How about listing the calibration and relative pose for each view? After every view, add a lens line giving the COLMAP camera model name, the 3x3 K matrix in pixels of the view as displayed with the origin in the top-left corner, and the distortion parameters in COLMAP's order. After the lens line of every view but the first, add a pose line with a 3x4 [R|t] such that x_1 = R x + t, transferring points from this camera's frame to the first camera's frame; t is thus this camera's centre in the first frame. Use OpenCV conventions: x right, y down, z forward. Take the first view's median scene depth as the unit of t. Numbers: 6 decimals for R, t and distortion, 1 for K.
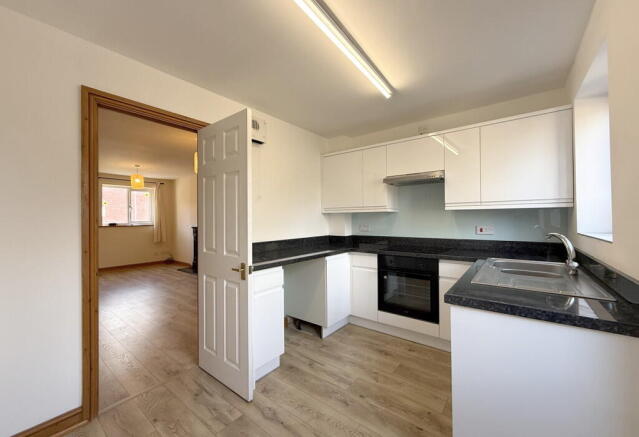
lens RADIAL K [[253.7, 0, 318.5], [0, 253.7, 219.1], [0, 0, 1]] dist [-0.000403, -0.000090]
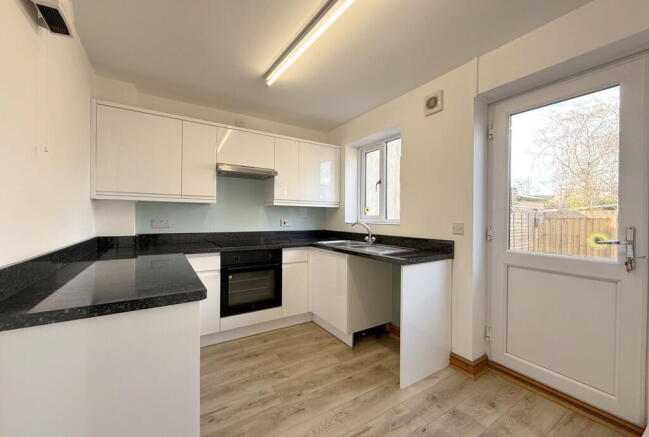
lens RADIAL K [[257.9, 0, 323.7], [0, 257.9, 217.9], [0, 0, 1]] dist [0.001112, 0.000074]
pose [[0.326537, 0.002589, 0.945181, -0.540779], [-0.014950, 0.999885, 0.002426, 0.015846], [-0.945066, -0.014923, 0.326539, 0.444996]]
